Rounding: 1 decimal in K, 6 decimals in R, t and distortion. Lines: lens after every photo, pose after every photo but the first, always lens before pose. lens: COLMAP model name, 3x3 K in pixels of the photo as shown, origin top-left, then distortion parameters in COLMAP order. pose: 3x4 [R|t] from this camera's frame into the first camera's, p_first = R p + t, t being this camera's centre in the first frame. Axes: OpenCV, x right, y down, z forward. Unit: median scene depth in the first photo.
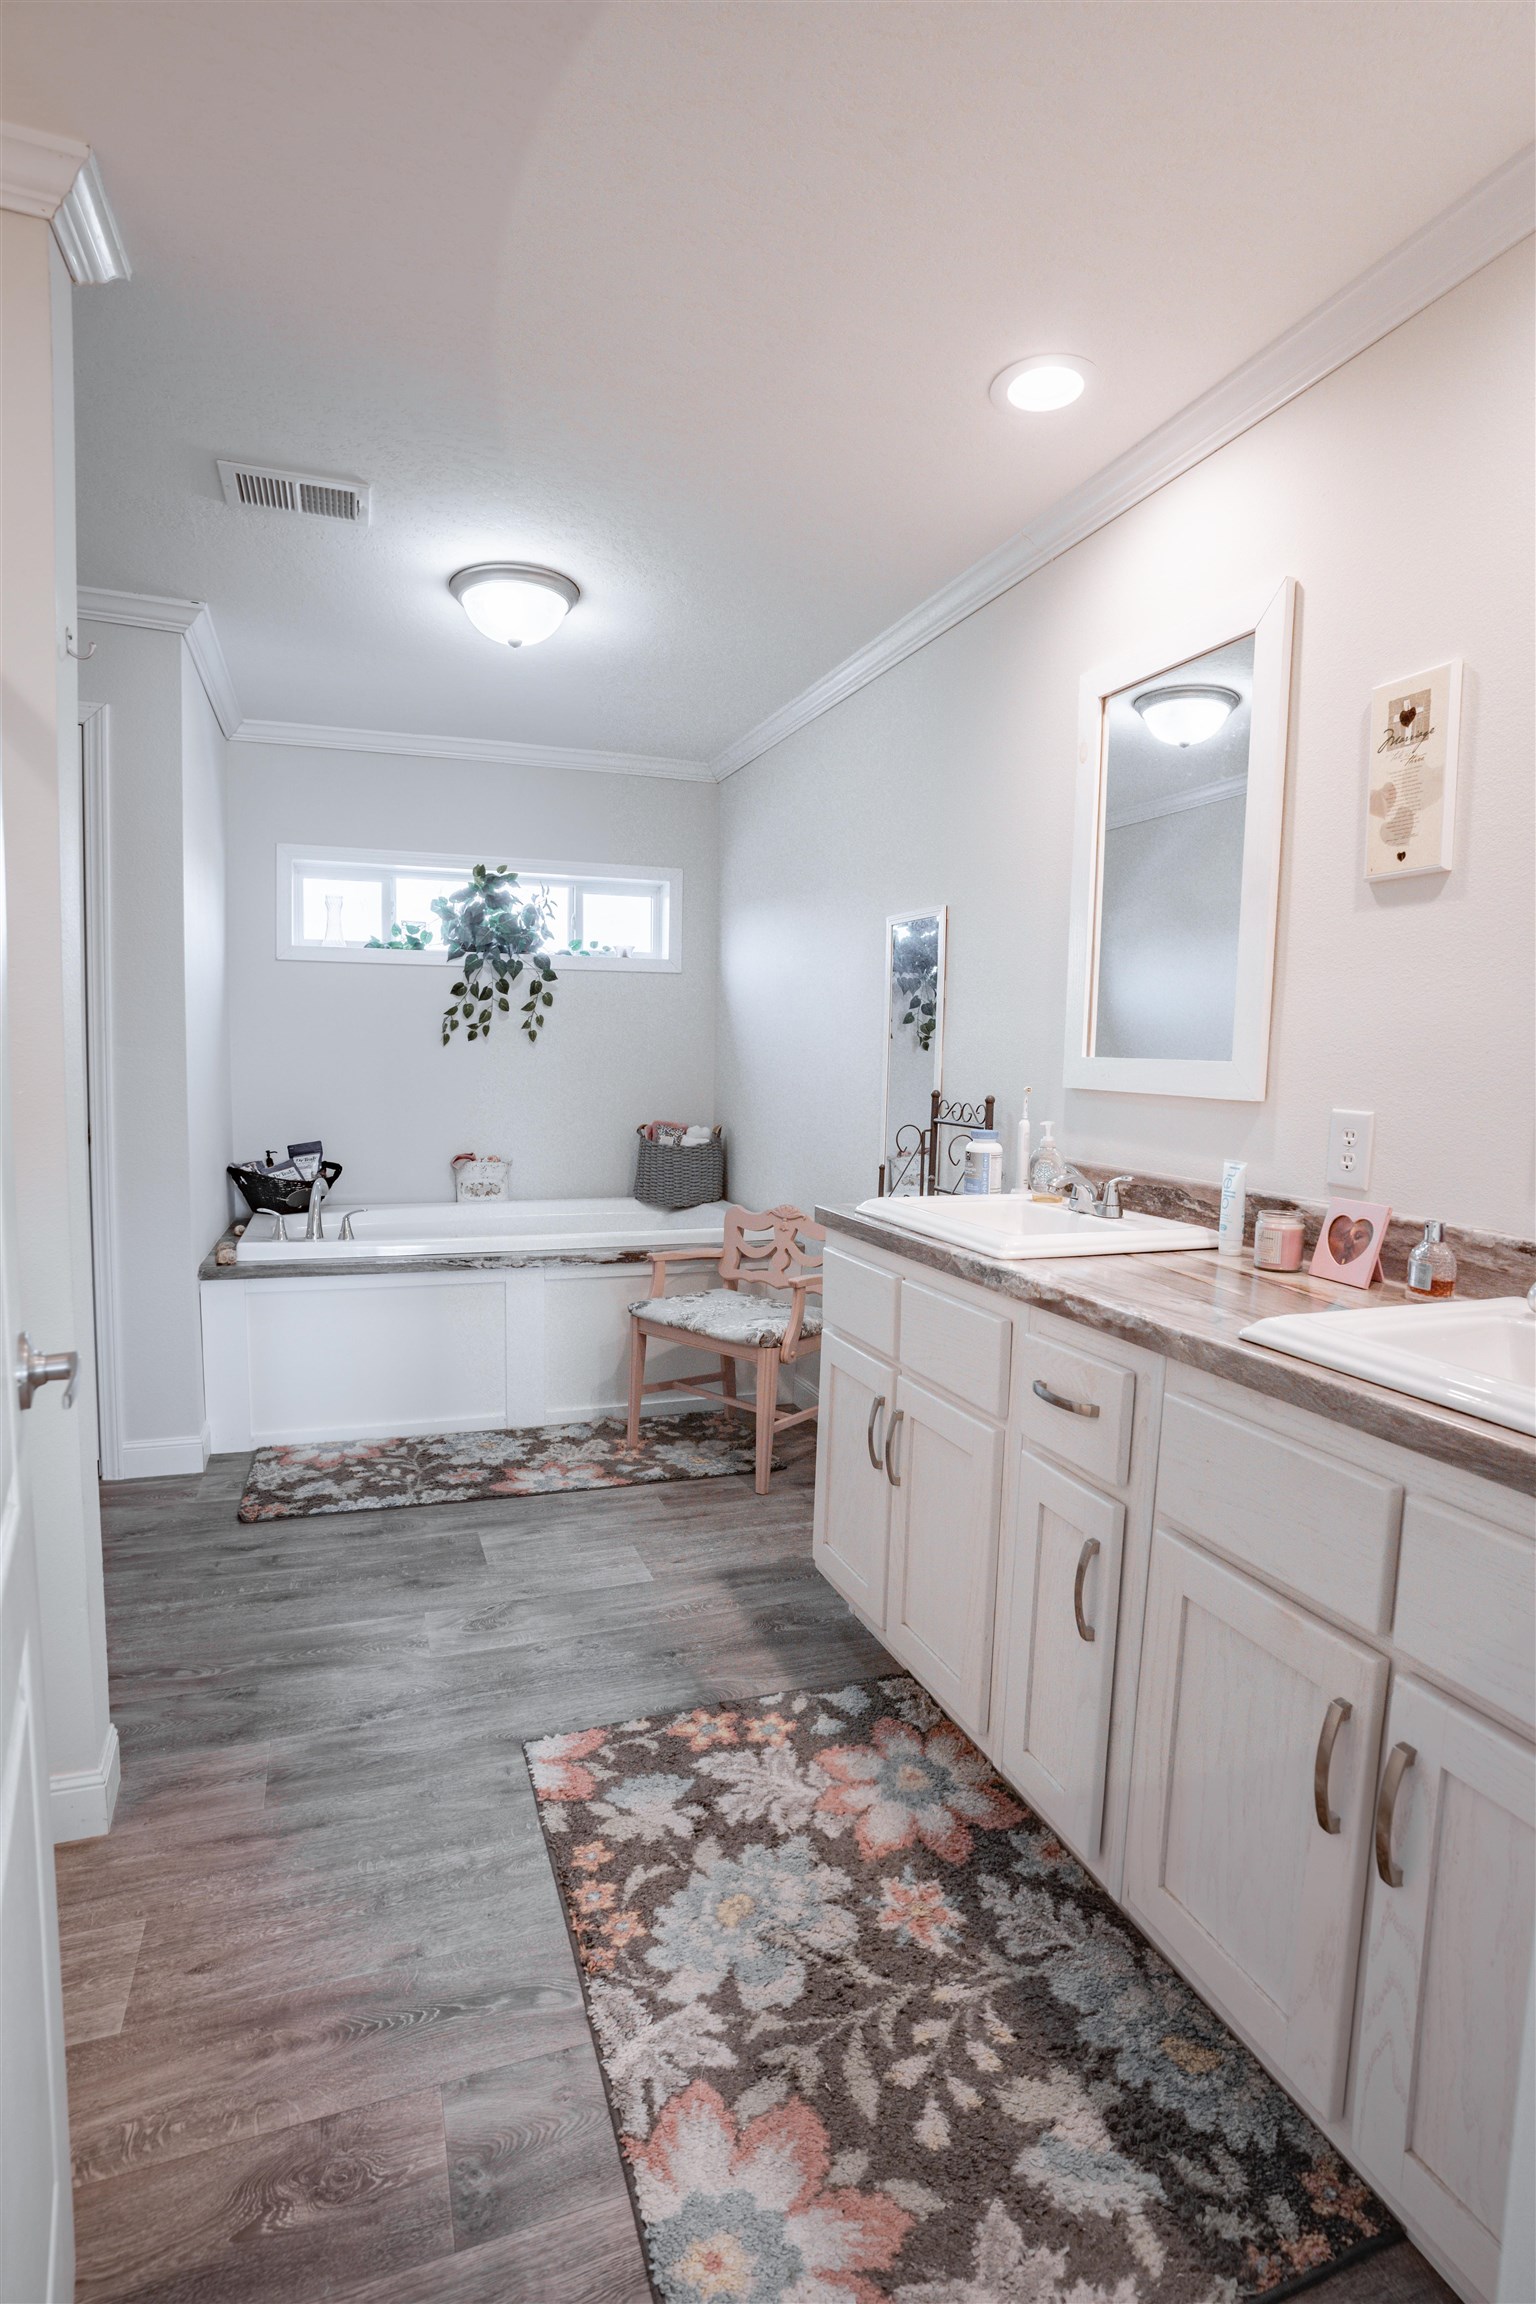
lens RADIAL K [[1136.3, 0, 764.1], [0, 1136.3, 1155.9], [0, 0, 1]] dist [-0.083122, 0.041247]
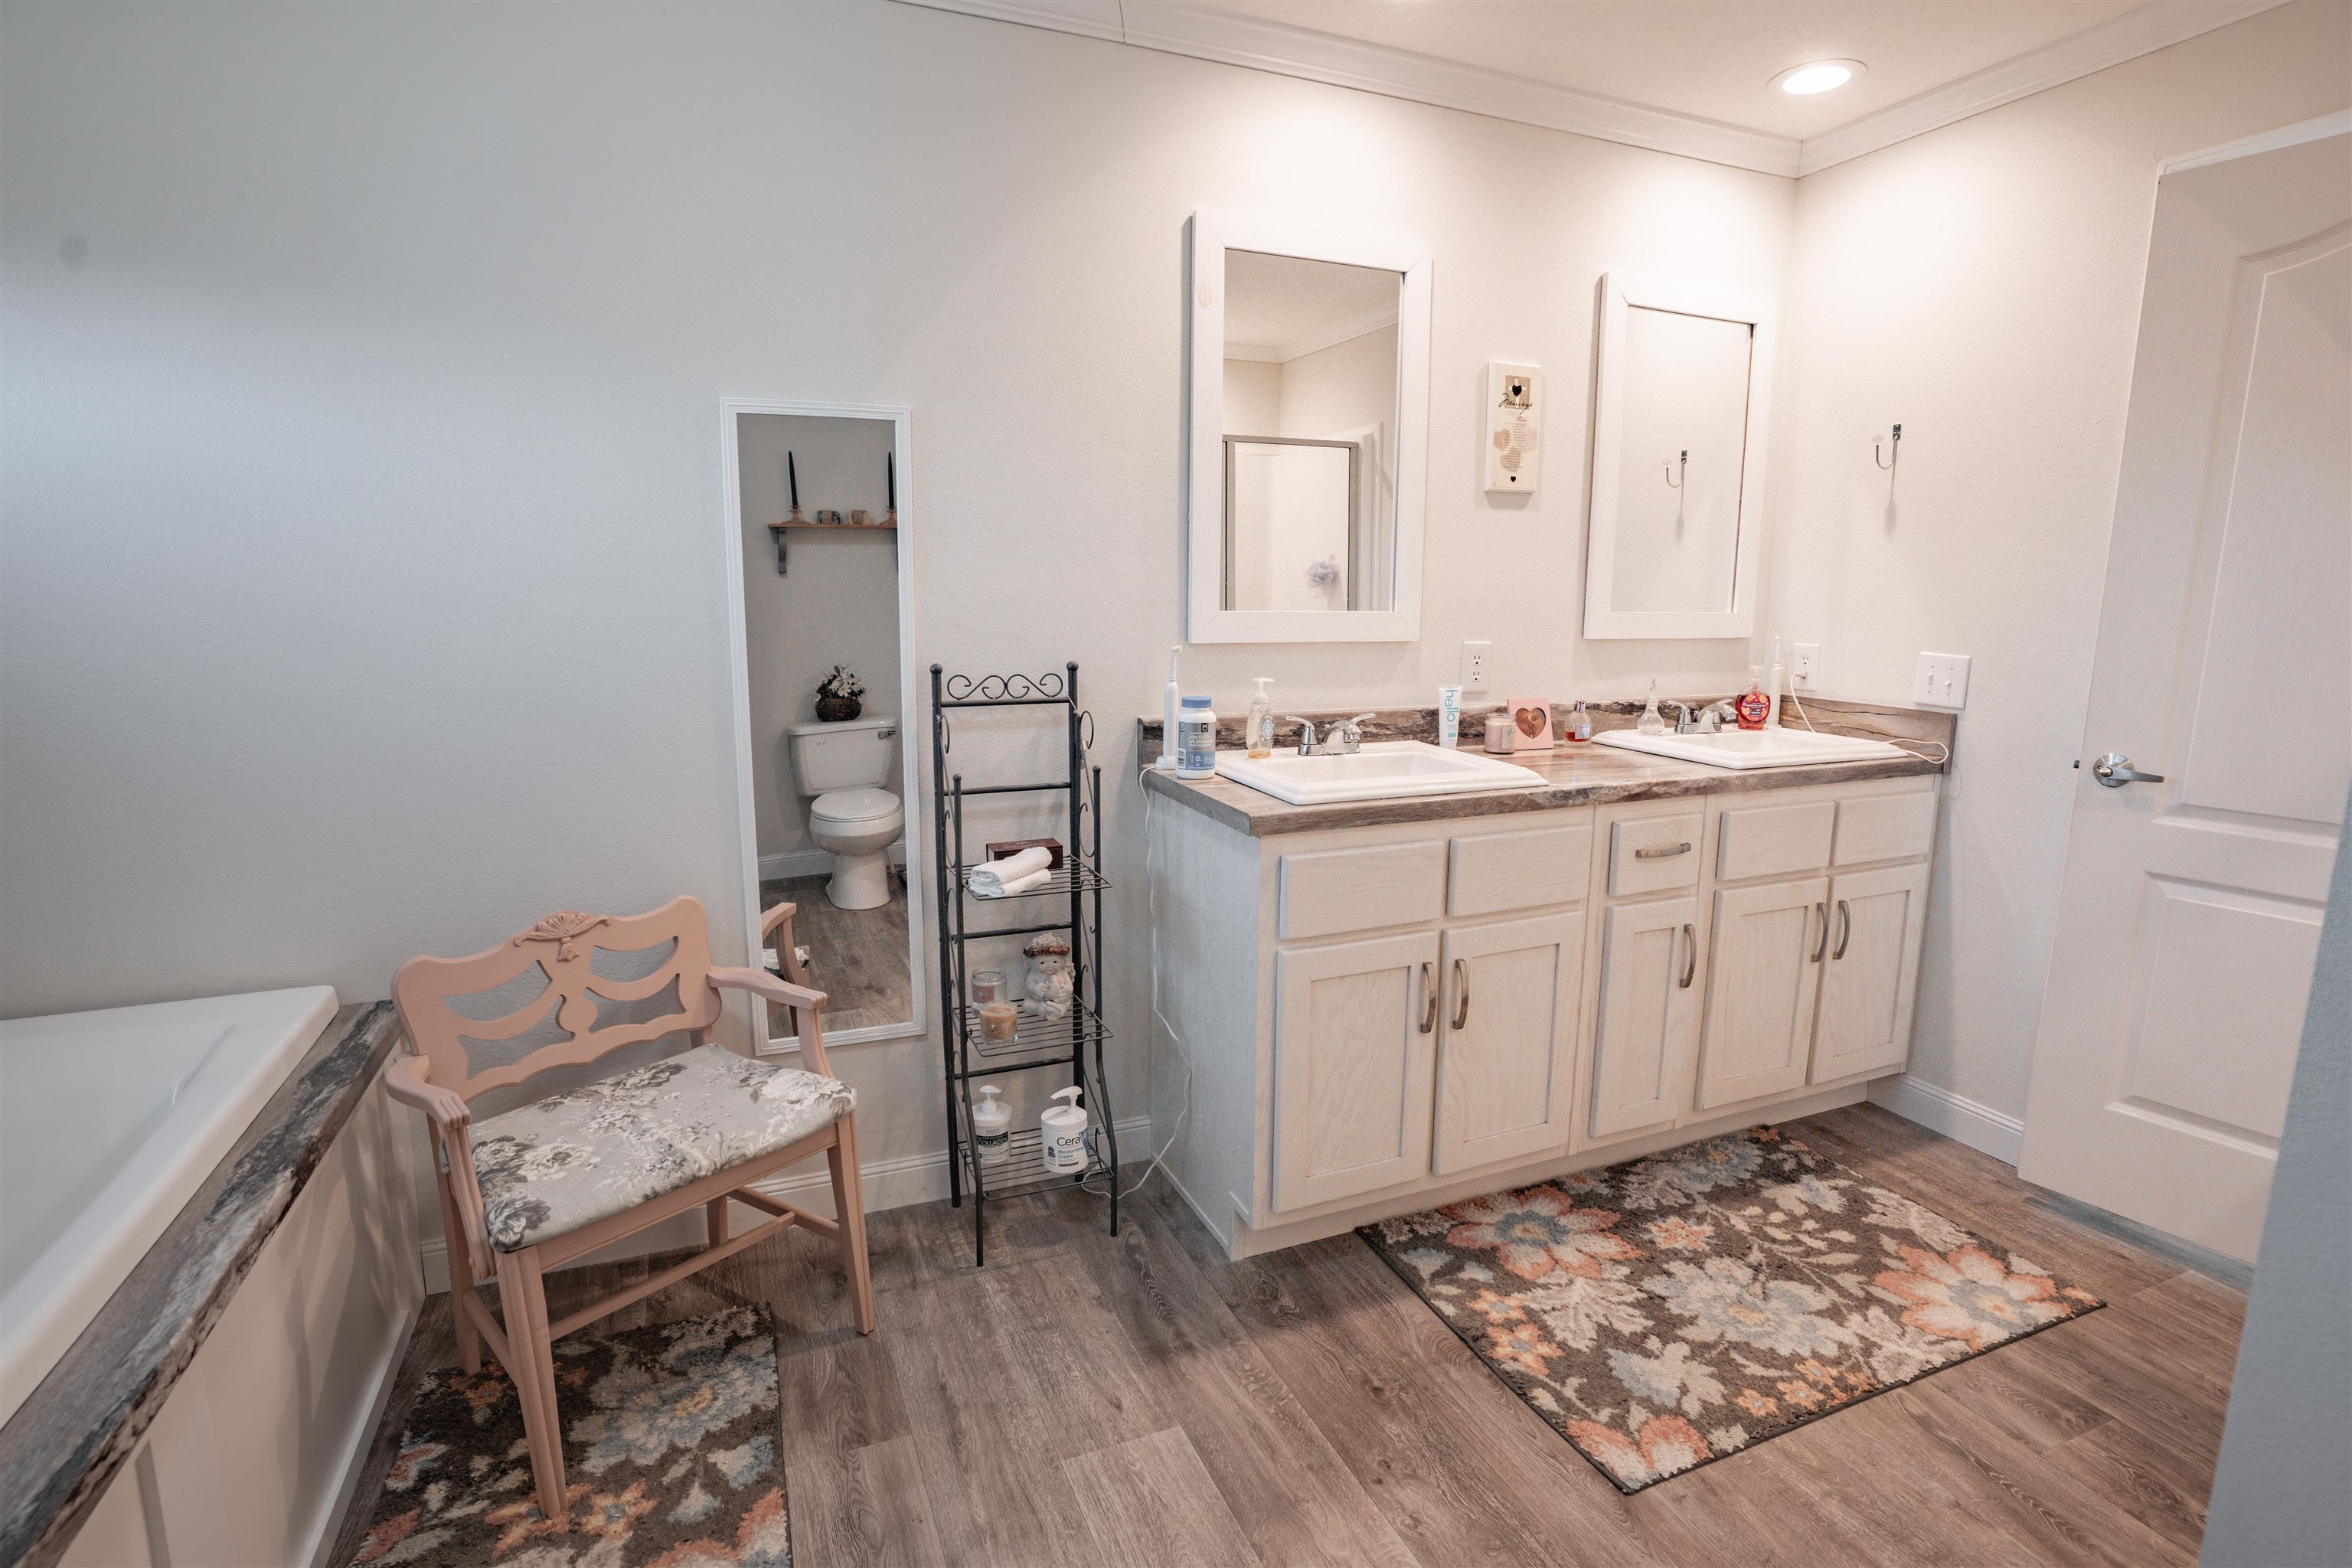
lens RADIAL K [[1160.0, 0, 1165.9], [0, 1160.0, 780.9], [0, 0, 1]] dist [-0.083122, 0.041247]
pose [[-0.041463, -0.194953, 0.979936, -0.900667], [0.085088, 0.976527, 0.197875, -0.177199], [-0.995510, 0.091586, -0.023902, 1.292967]]
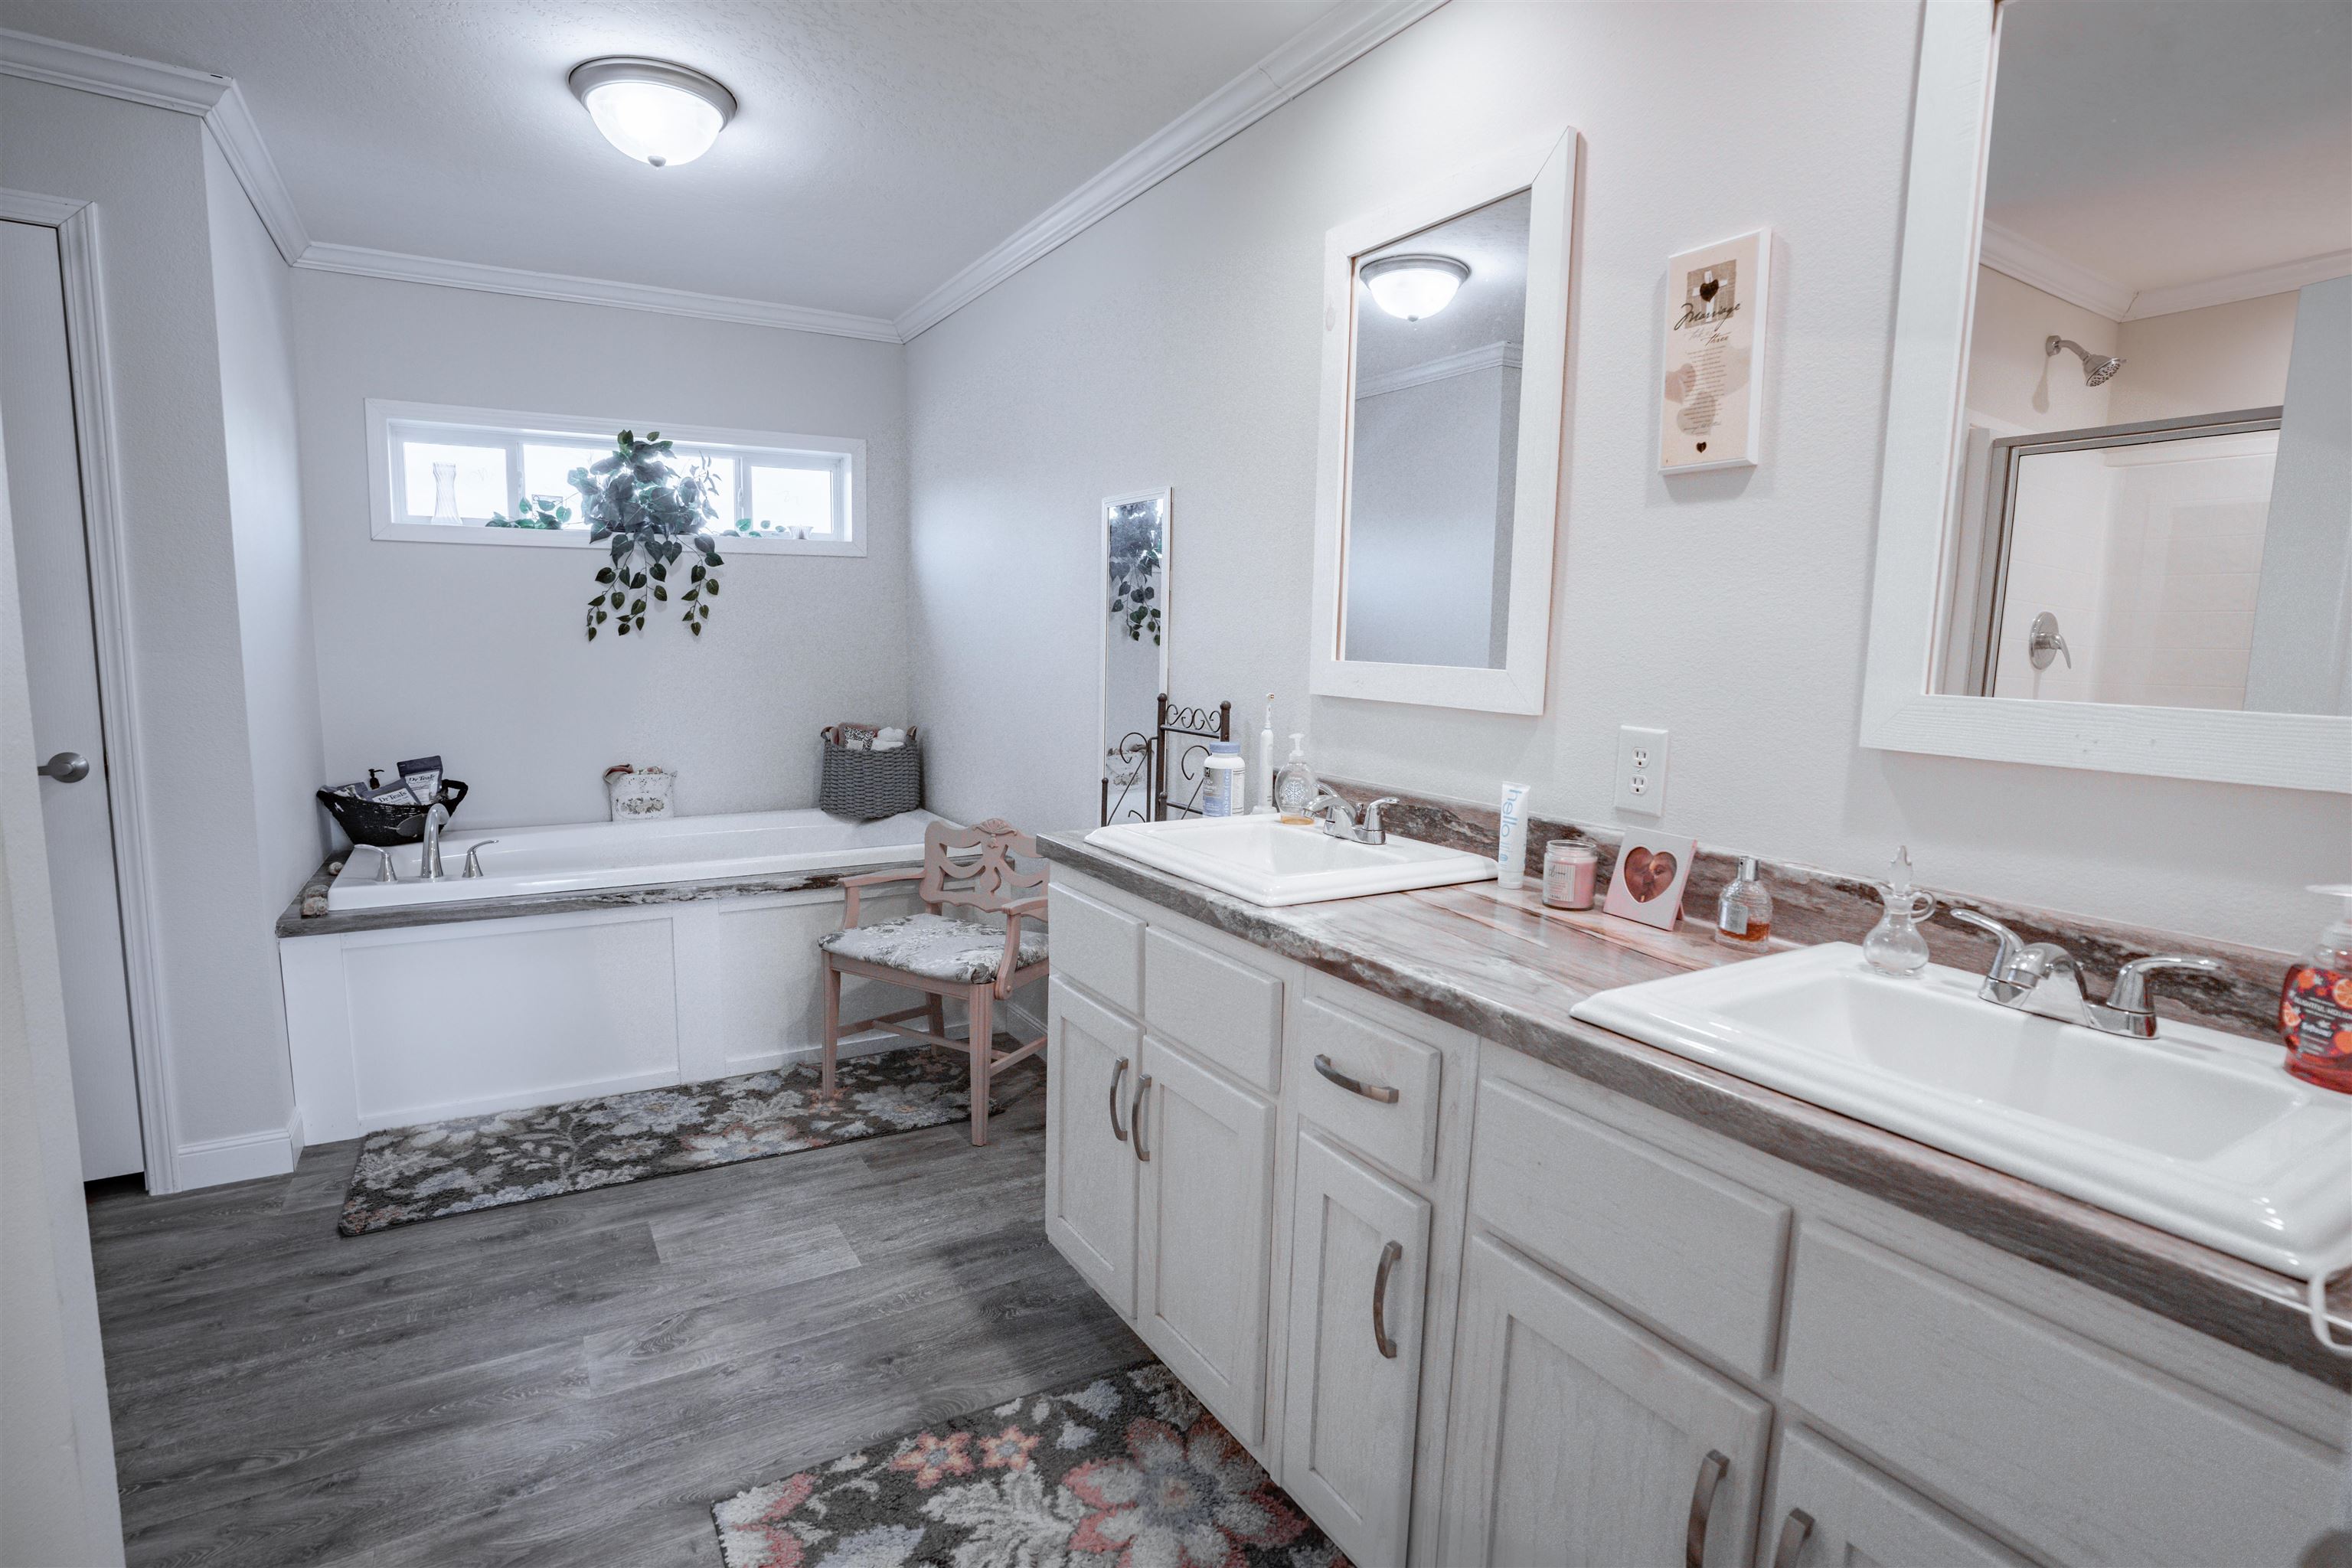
lens RADIAL K [[1160.0, 0, 1165.9], [0, 1160.0, 780.9], [0, 0, 1]] dist [-0.083122, 0.041247]
pose [[0.983468, -0.025637, 0.179260, -0.019353], [0.018870, 0.999047, 0.039352, -0.036608], [-0.180098, -0.035319, 0.983014, 0.133803]]
